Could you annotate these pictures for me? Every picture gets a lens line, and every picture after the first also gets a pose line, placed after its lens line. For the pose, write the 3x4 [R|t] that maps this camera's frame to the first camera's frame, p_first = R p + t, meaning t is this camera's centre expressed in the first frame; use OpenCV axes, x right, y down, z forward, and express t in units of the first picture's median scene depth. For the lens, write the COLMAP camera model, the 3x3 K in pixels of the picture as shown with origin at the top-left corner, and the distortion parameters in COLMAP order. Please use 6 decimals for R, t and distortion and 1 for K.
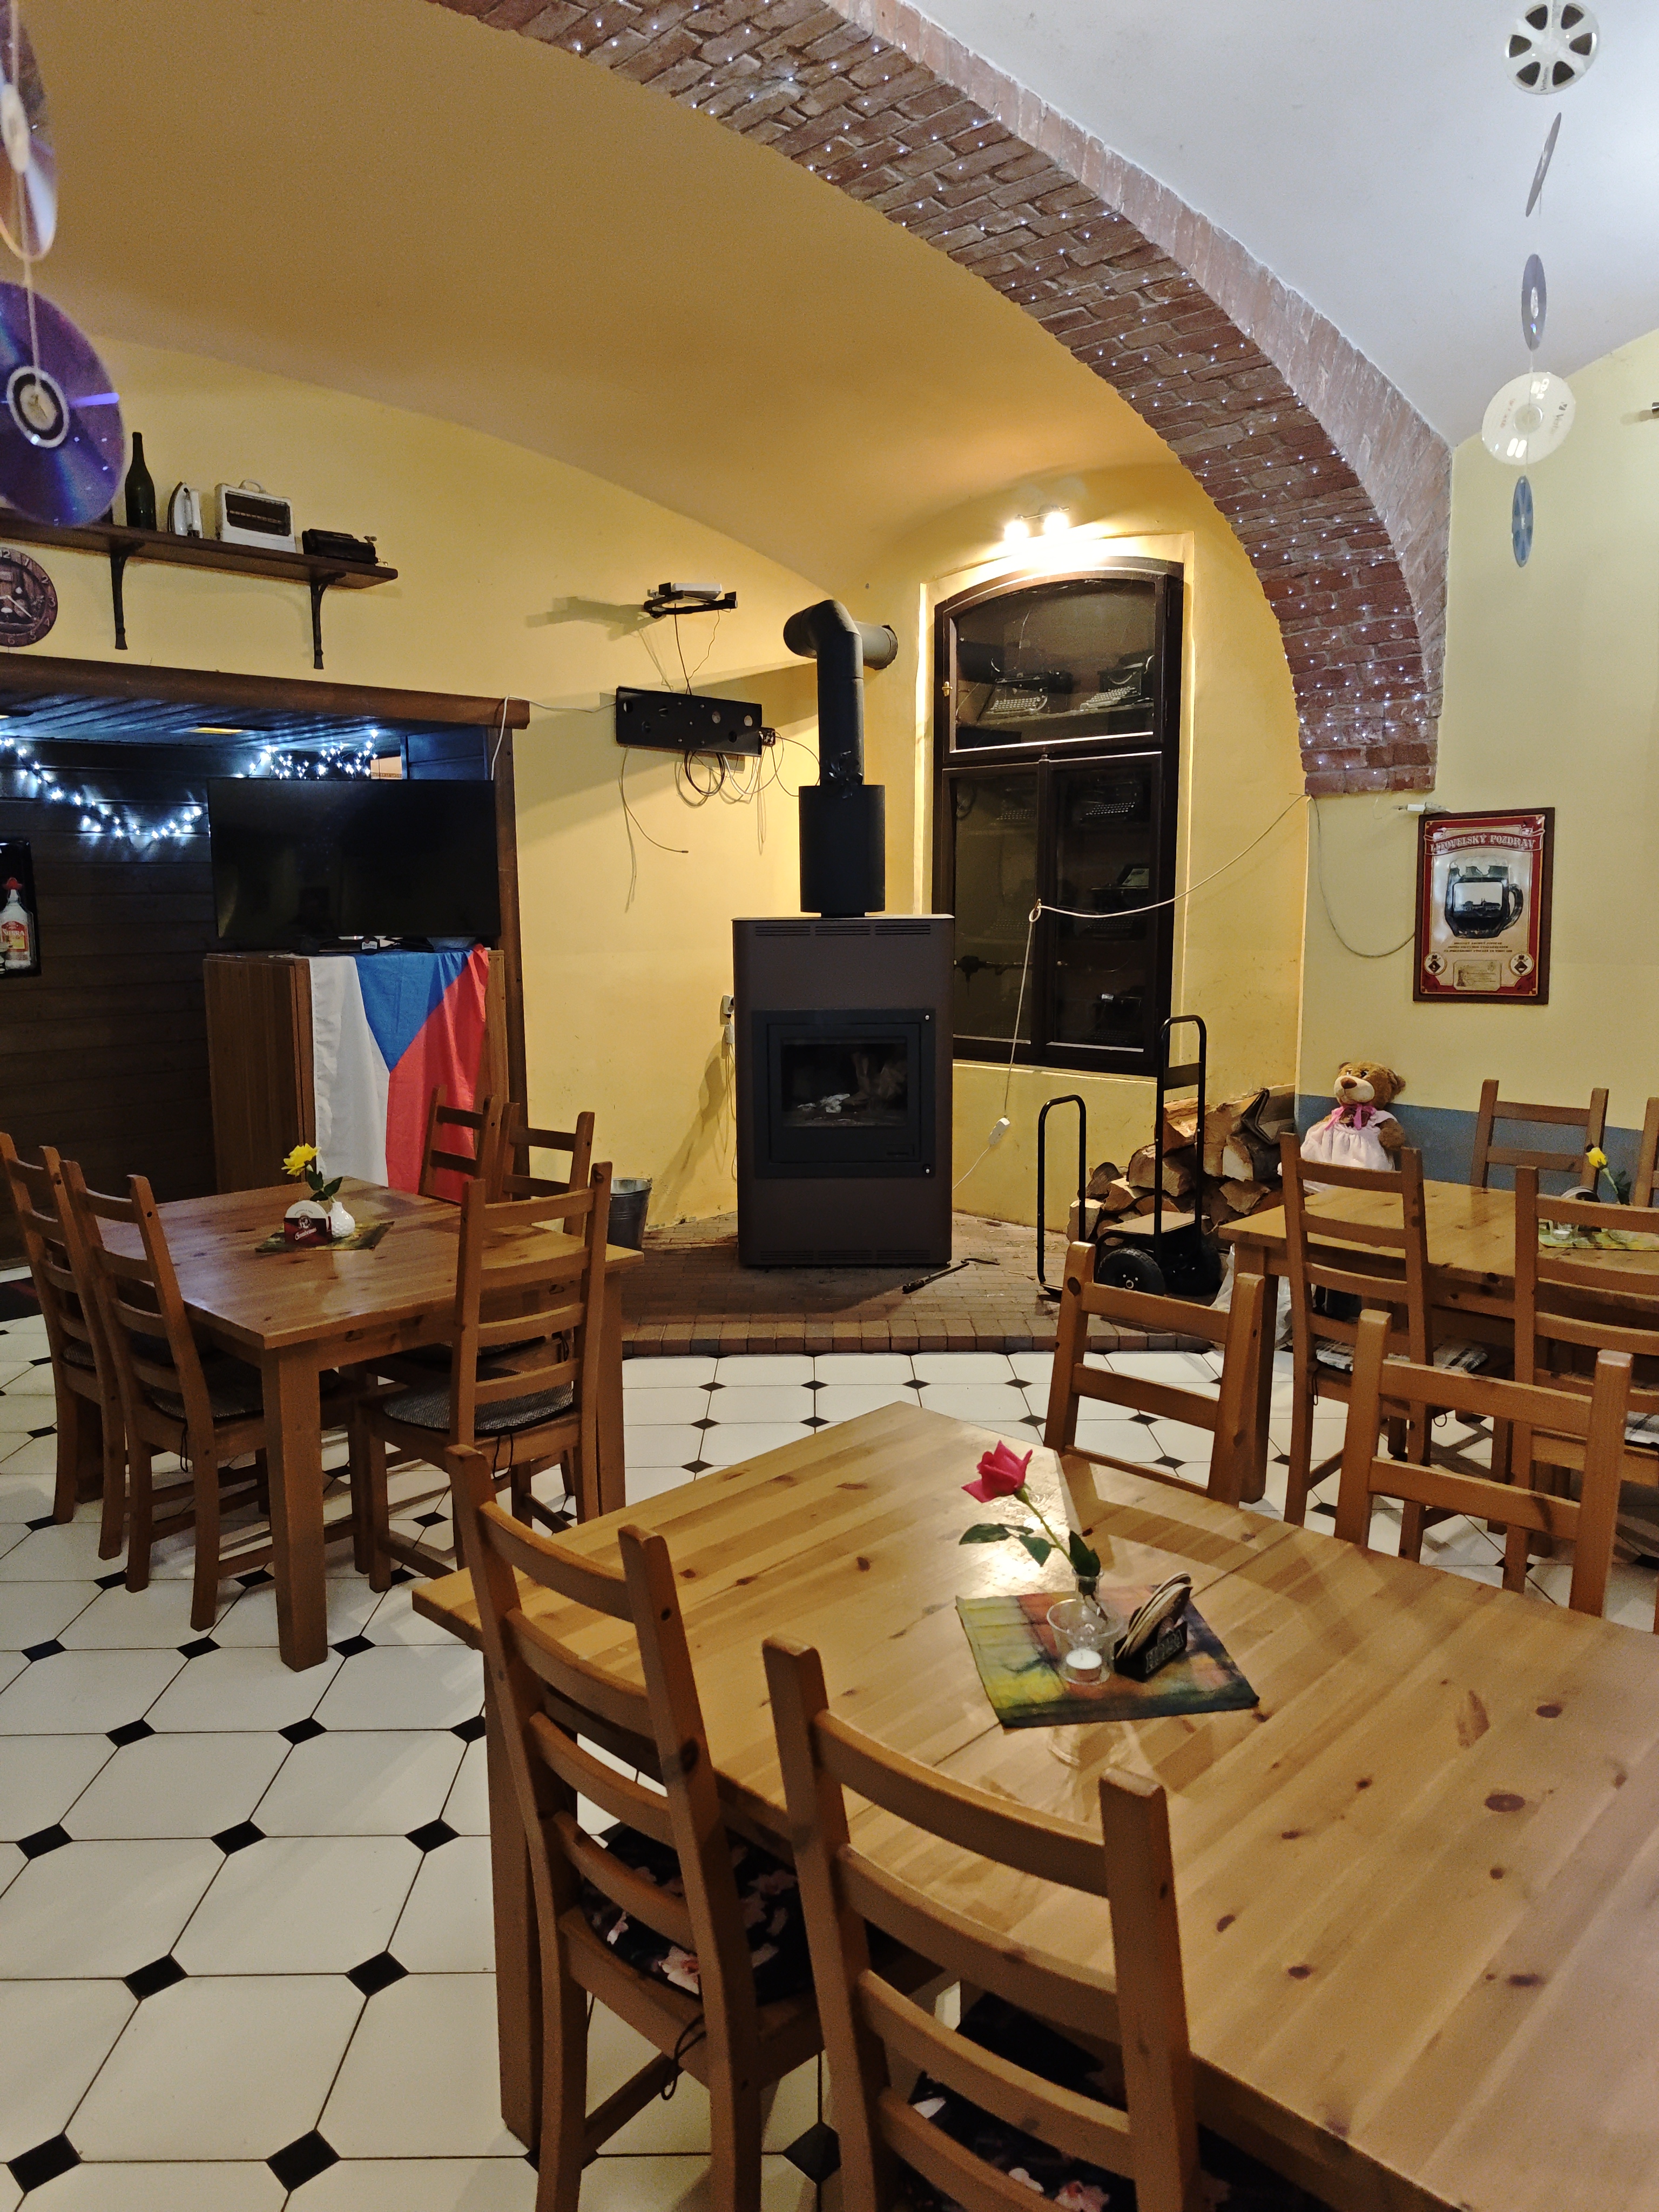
lens RADIAL K [[1502.3, 0, 831.4], [0, 1502.3, 1104.0], [0, 0, 1]] dist [-0.001437, -0.000251]
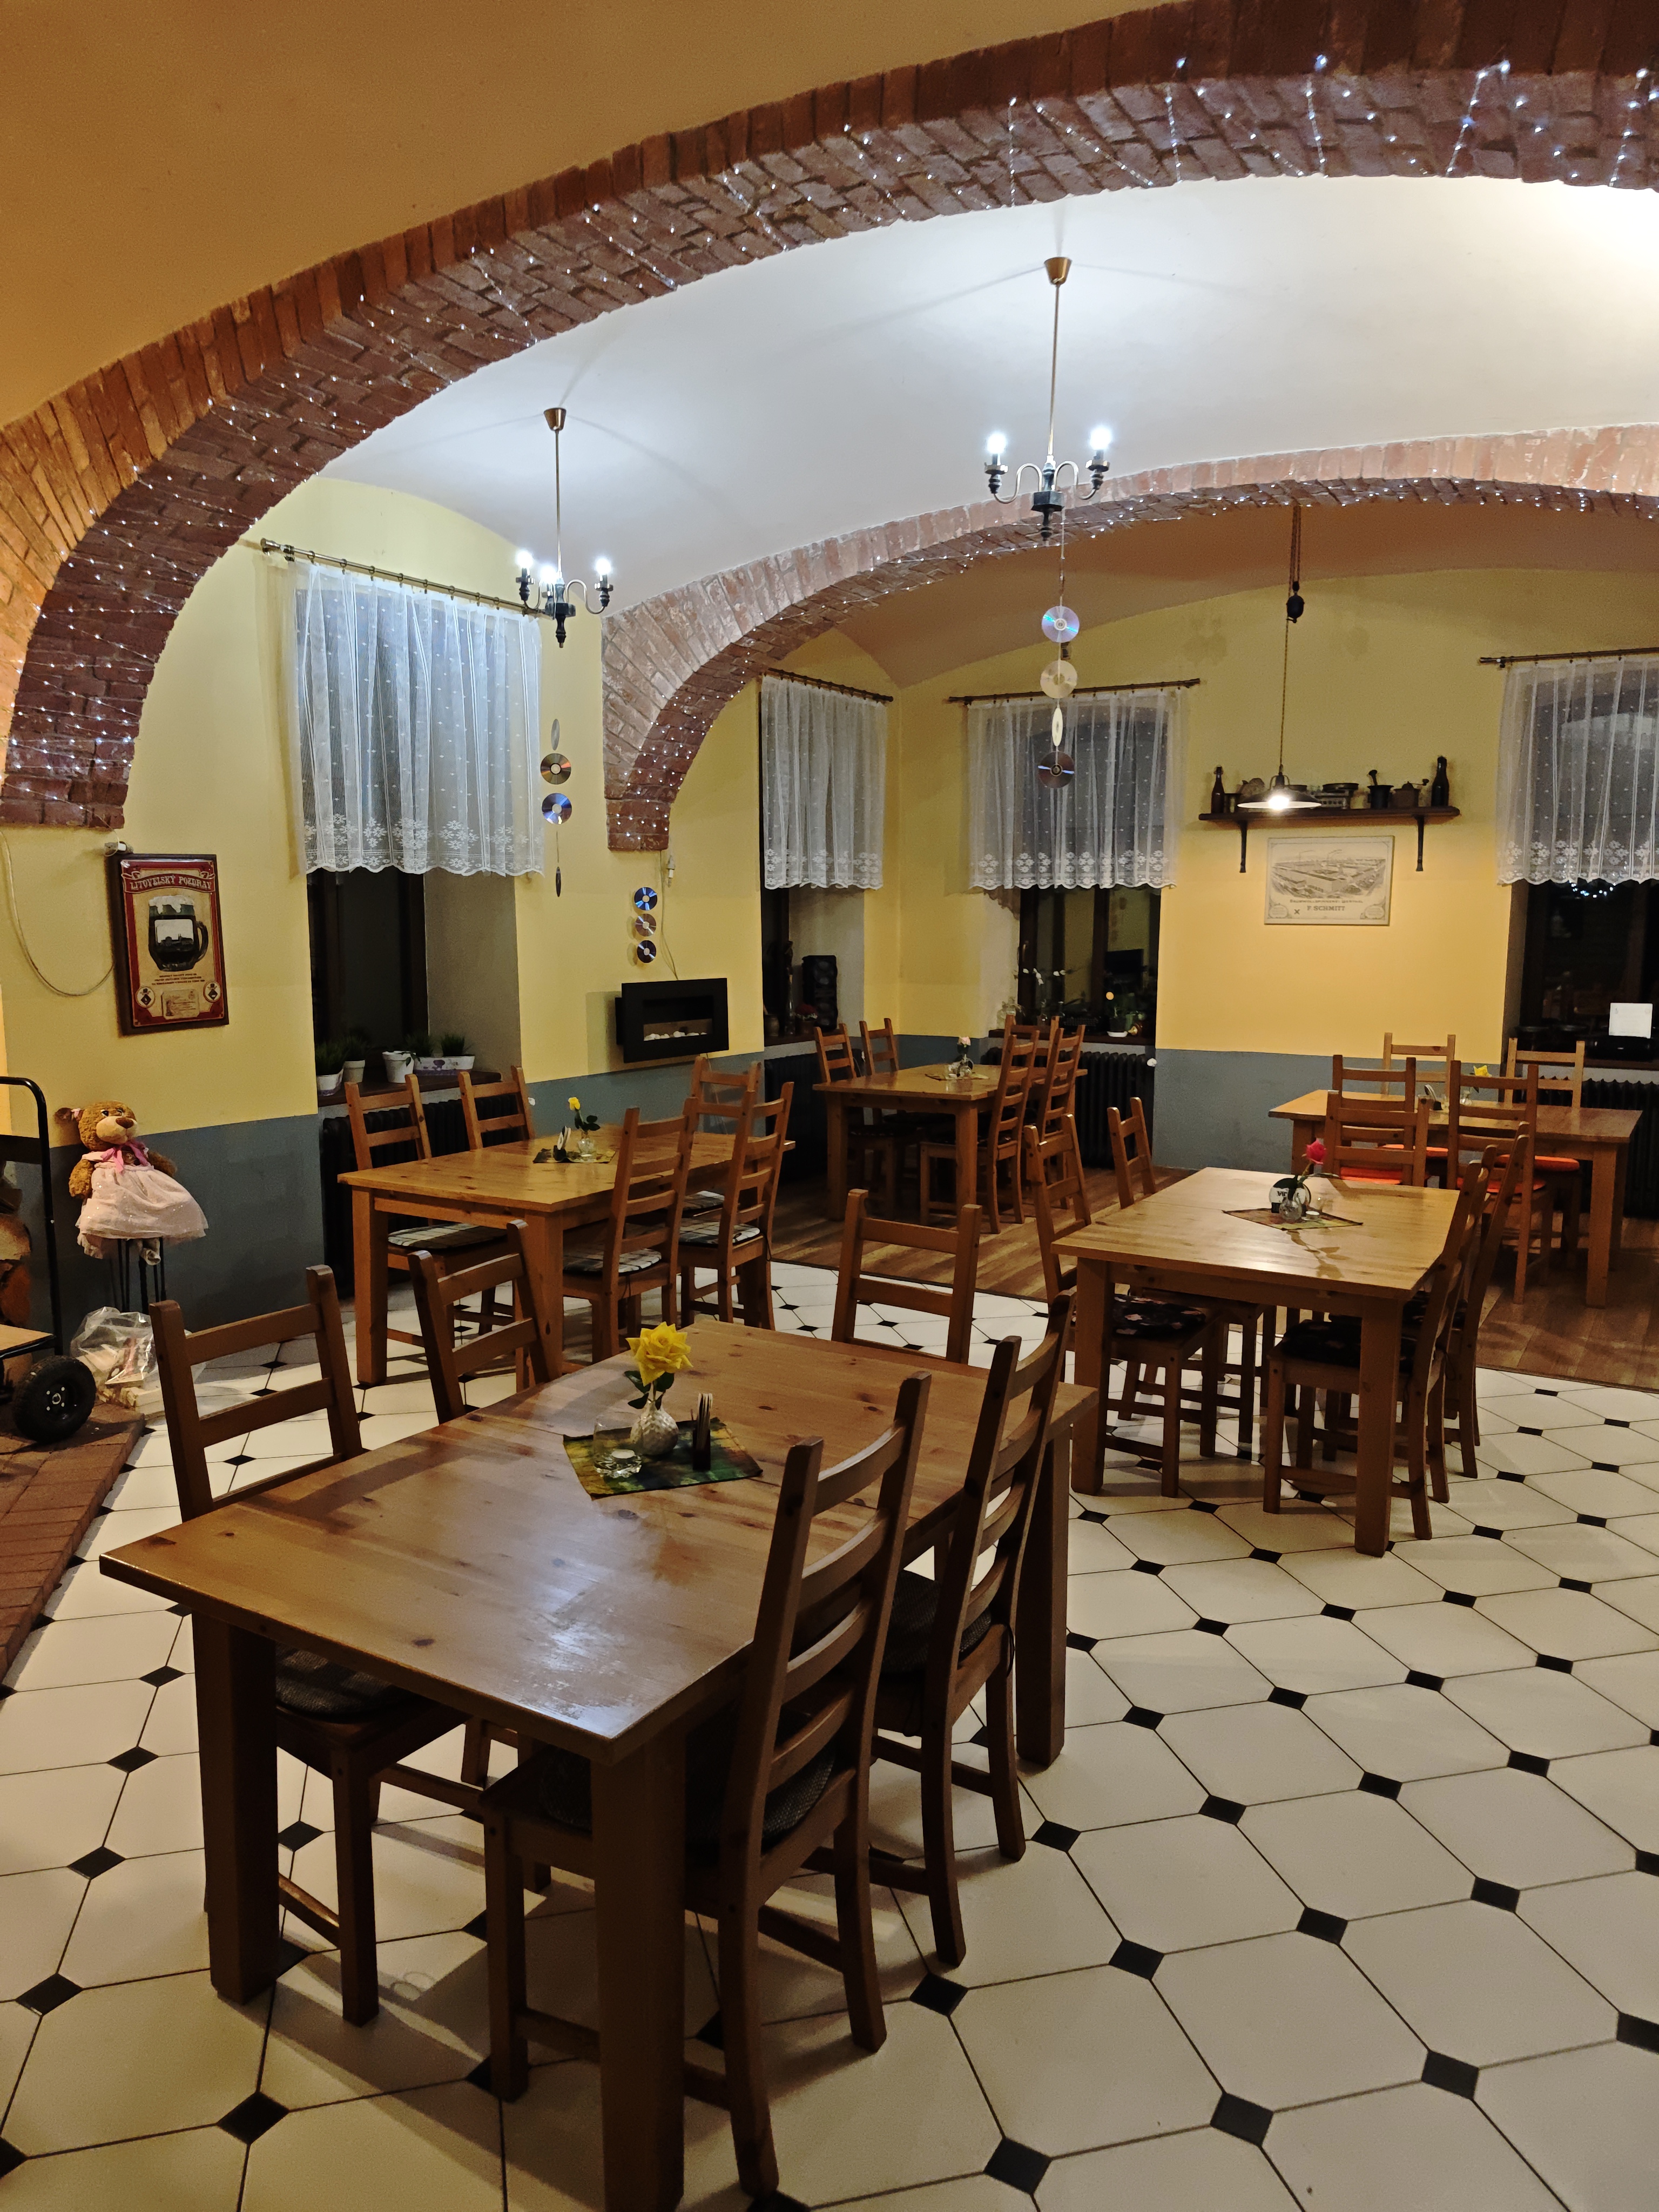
lens RADIAL K [[1502.3, 0, 833.7], [0, 1502.3, 1106.2], [0, 0, 1]] dist [-0.001437, -0.000251]
pose [[-0.223821, -0.127274, 0.966285, -0.737211], [0.130331, 0.978624, 0.159087, -0.125330], [-0.965877, 0.161544, -0.202449, 0.776683]]
